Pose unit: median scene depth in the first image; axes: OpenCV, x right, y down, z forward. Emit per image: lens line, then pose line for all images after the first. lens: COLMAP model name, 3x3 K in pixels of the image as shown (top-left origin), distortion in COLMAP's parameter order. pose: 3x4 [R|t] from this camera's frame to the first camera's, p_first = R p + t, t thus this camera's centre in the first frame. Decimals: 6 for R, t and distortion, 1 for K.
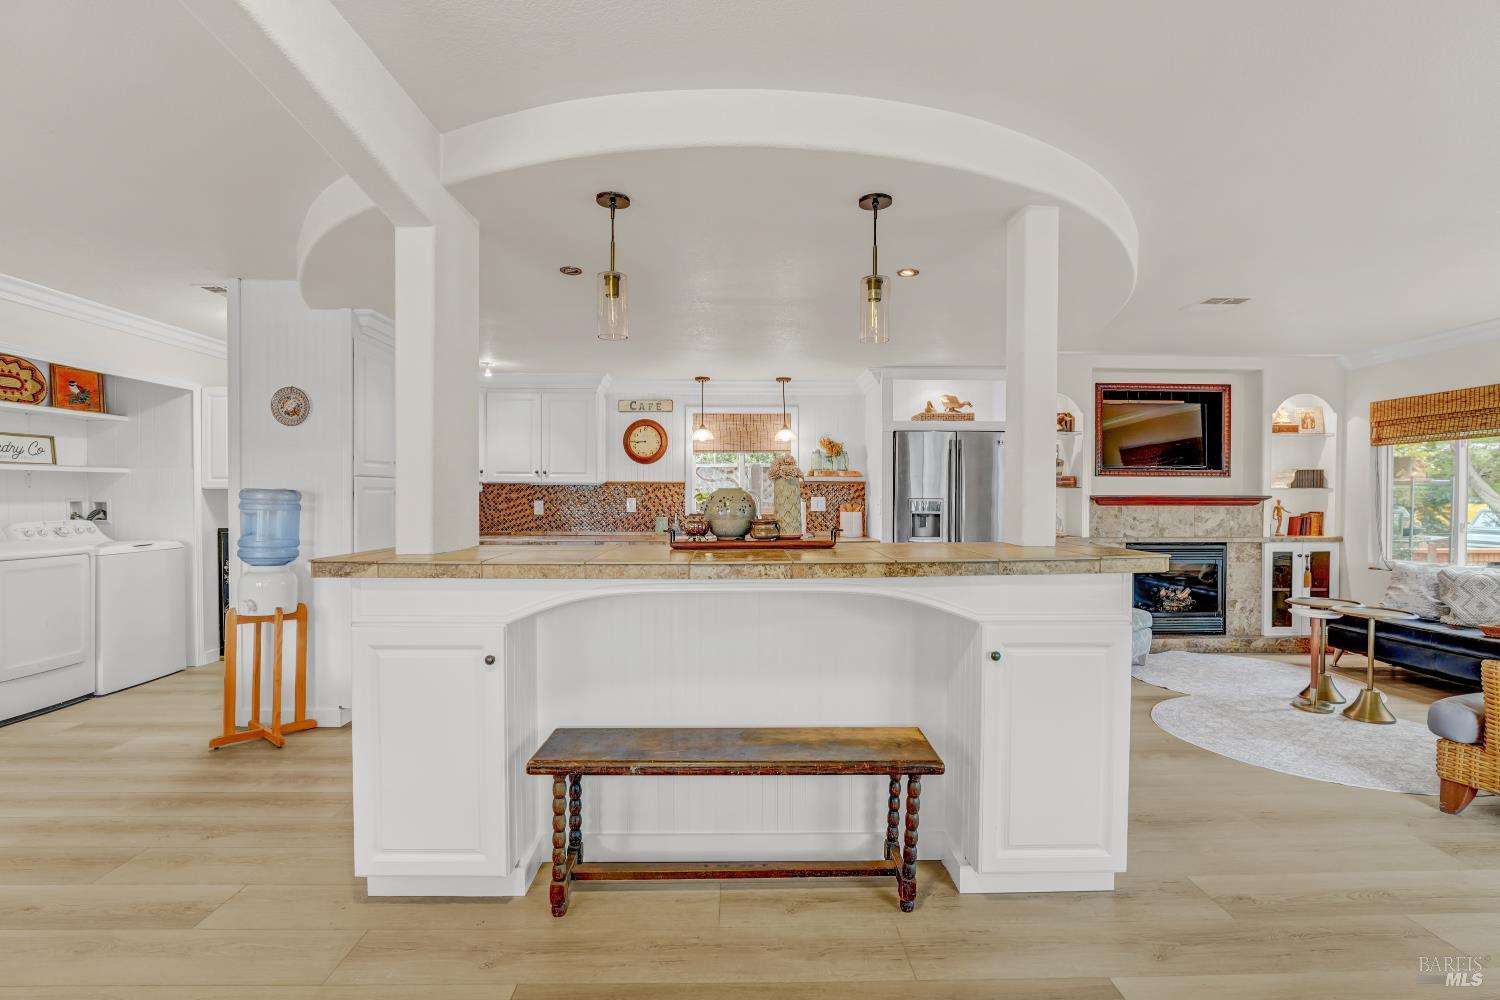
lens RADIAL K [[677.8, 0, 750.5], [0, 677.8, 507.2], [0, 0, 1]] dist [-0.017291, 0.000113]
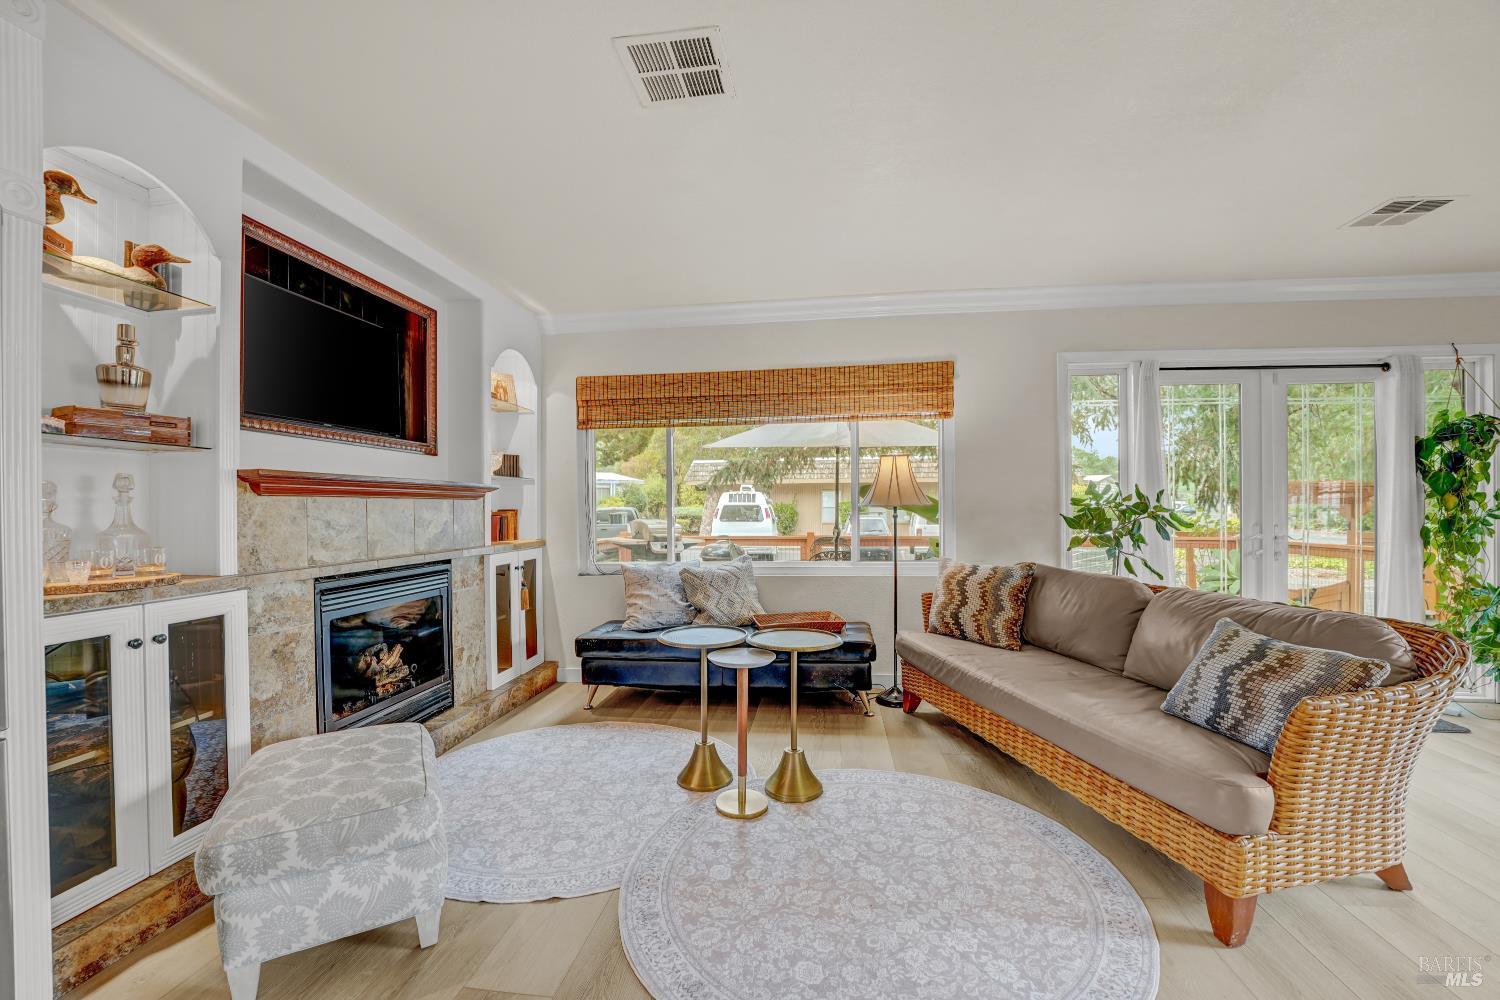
lens RADIAL K [[609.3, 0, 750.0], [0, 609.3, 509.4], [0, 0, 1]] dist [-0.032126, 0.004533]
pose [[0.147138, -0.005203, 0.989102, 0.192217], [0.022065, 0.999755, 0.001977, 0.011743], [-0.988870, 0.021533, 0.147217, 0.628896]]
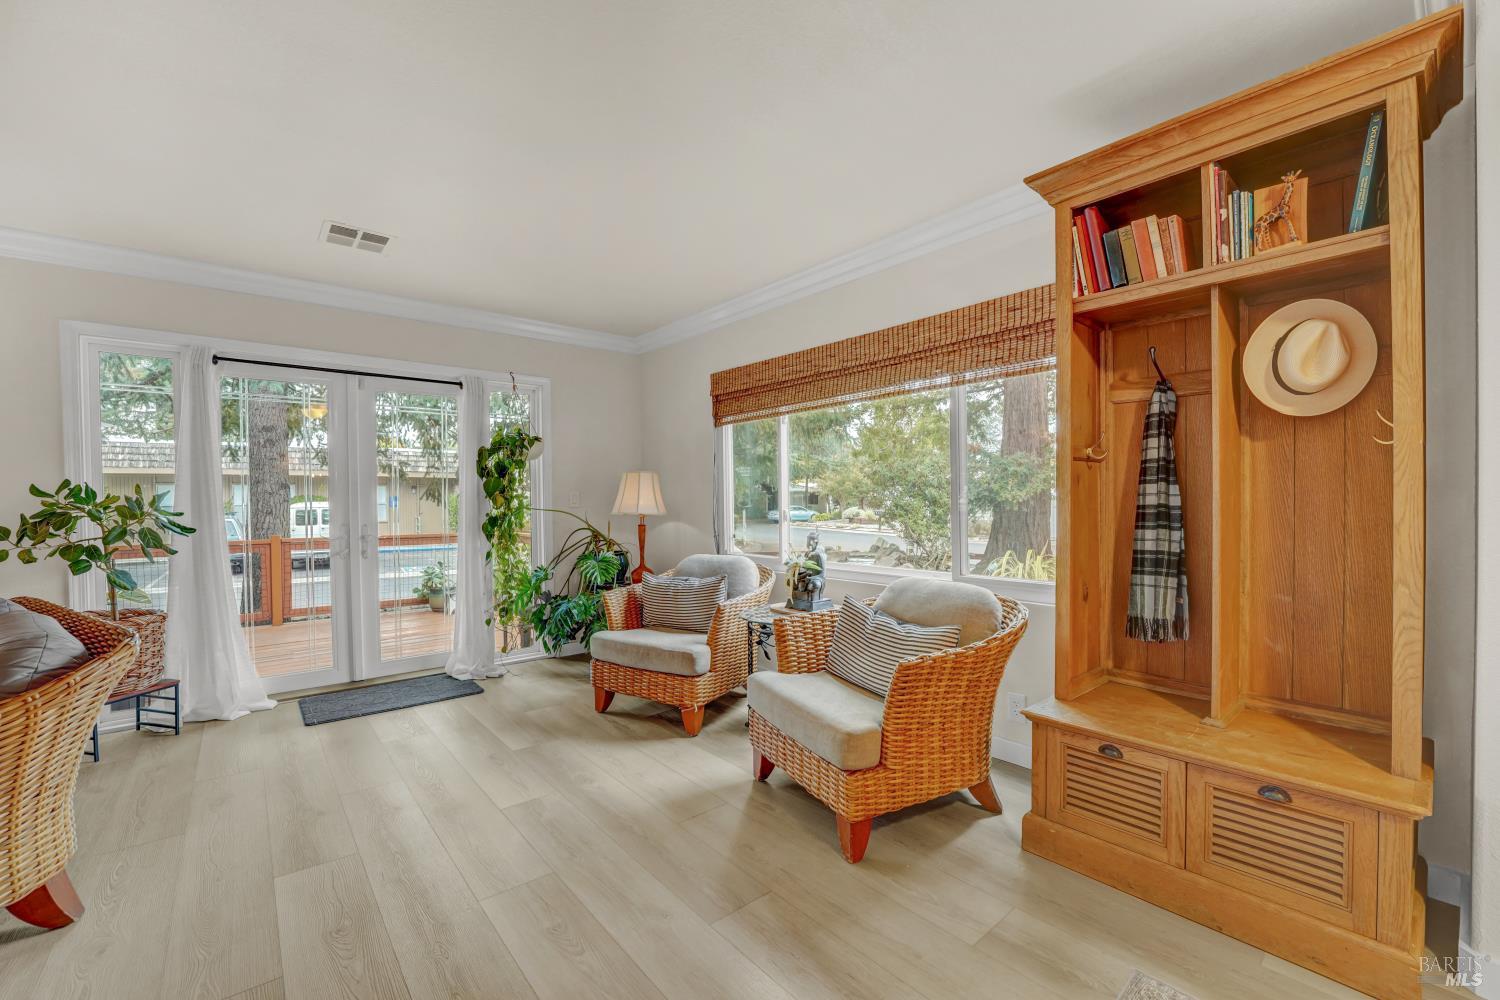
lens RADIAL K [[604.4, 0, 754.4], [0, 604.4, 506.0], [0, 0, 1]] dist [-0.030885, 0.000252]
pose [[-0.640076, -0.003561, 0.768304, 0.115770], [0.025045, 0.999361, 0.025496, 0.015348], [-0.767904, 0.035561, -0.639578, 0.262532]]
